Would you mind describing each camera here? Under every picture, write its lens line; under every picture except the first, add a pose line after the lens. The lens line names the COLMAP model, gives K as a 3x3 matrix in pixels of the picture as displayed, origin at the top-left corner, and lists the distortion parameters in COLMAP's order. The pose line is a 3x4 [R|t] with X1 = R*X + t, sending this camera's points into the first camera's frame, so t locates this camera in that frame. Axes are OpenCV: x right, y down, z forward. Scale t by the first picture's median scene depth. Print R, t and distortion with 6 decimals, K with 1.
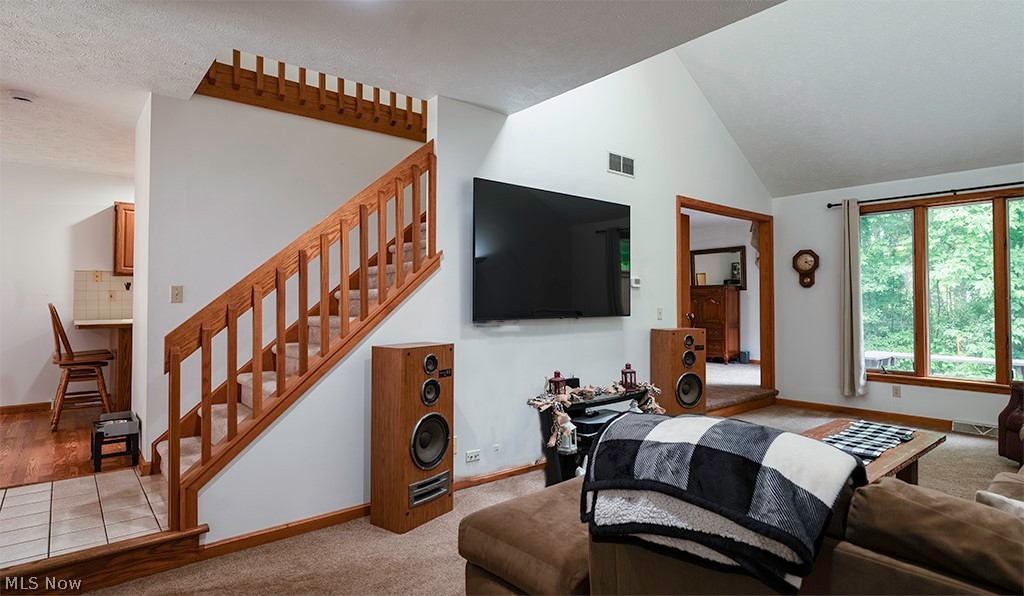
lens RADIAL K [[528.6, 0, 513.8], [0, 528.6, 296.3], [0, 0, 1]] dist [-0.006733, -0.000497]
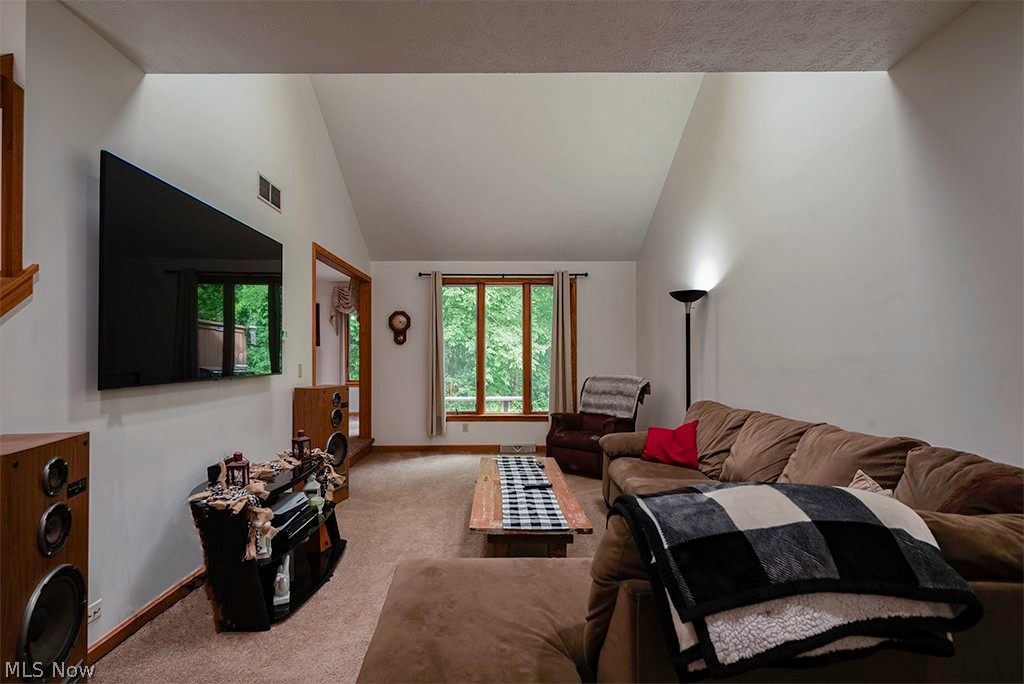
lens RADIAL K [[492.4, 0, 503.7], [0, 492.4, 356.9], [0, 0, 1]] dist [0.002077, -0.001018]
pose [[0.650390, -0.001124, 0.759599, -0.125216], [-0.006814, 0.999950, 0.007313, 0.001077], [-0.759570, -0.009932, 0.650350, 0.177333]]
